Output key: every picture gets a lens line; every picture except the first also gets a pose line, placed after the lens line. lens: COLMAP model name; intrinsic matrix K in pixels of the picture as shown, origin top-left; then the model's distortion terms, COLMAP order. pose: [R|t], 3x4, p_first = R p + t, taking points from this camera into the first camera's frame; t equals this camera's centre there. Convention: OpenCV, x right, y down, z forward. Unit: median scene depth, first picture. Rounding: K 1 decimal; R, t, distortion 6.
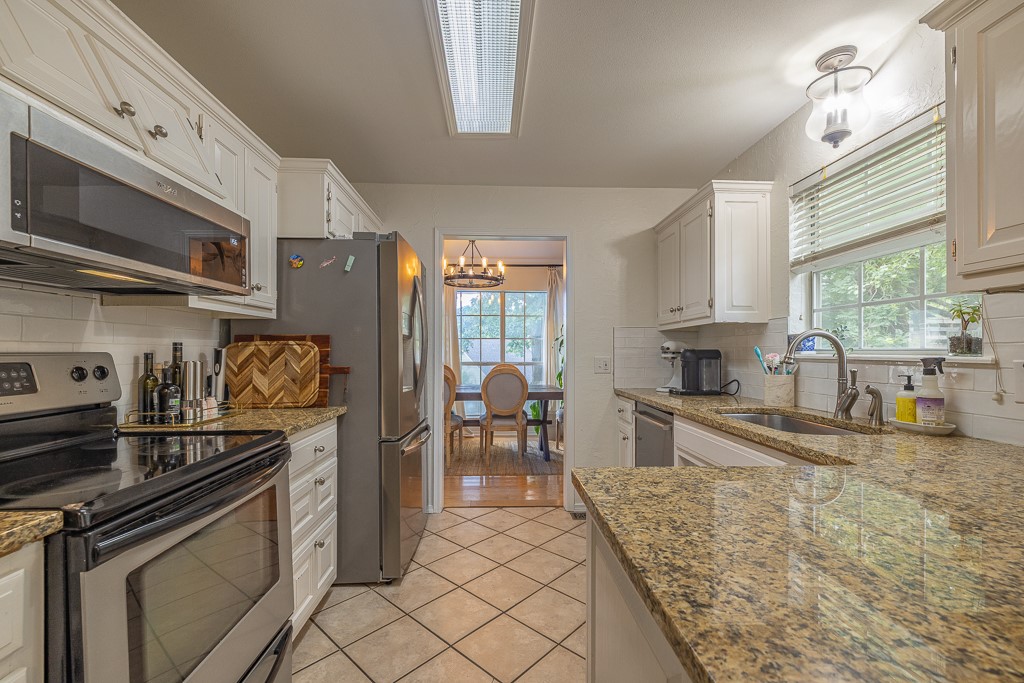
lens RADIAL K [[446.7, 0, 507.9], [0, 446.7, 347.9], [0, 0, 1]] dist [0.001150, 0.000482]
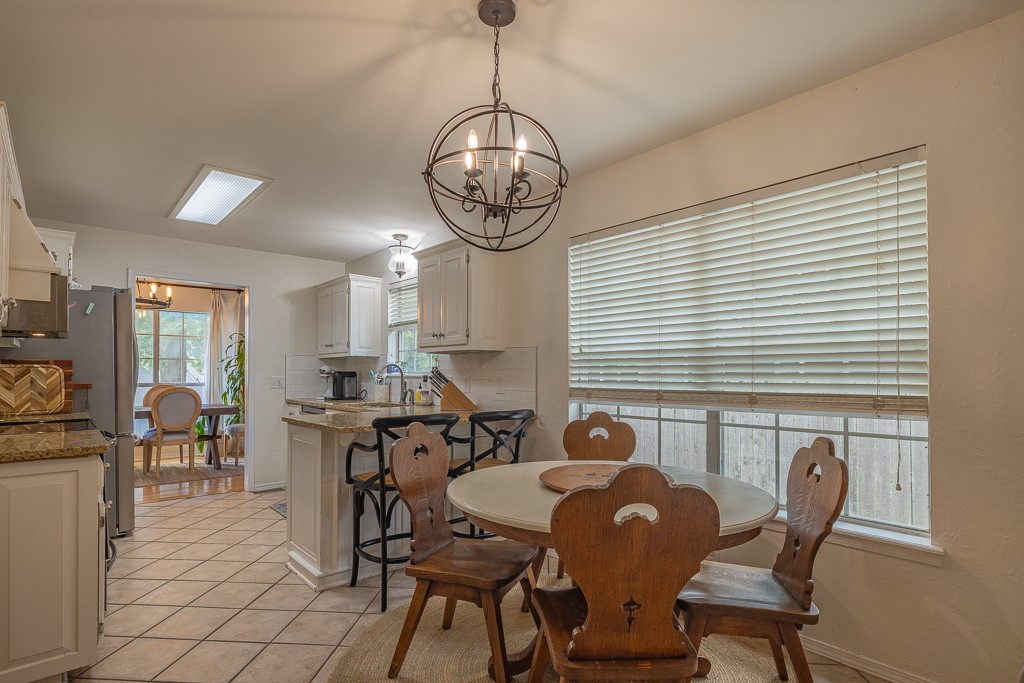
lens RADIAL K [[529.2, 0, 510.7], [0, 529.2, 370.9], [0, 0, 1]] dist [-0.003563, -0.000182]
pose [[0.786222, 0.003057, 0.617937, -0.318967], [-0.006330, 0.999975, 0.003107, -0.009448], [-0.617912, -0.006355, 0.786222, -1.012053]]
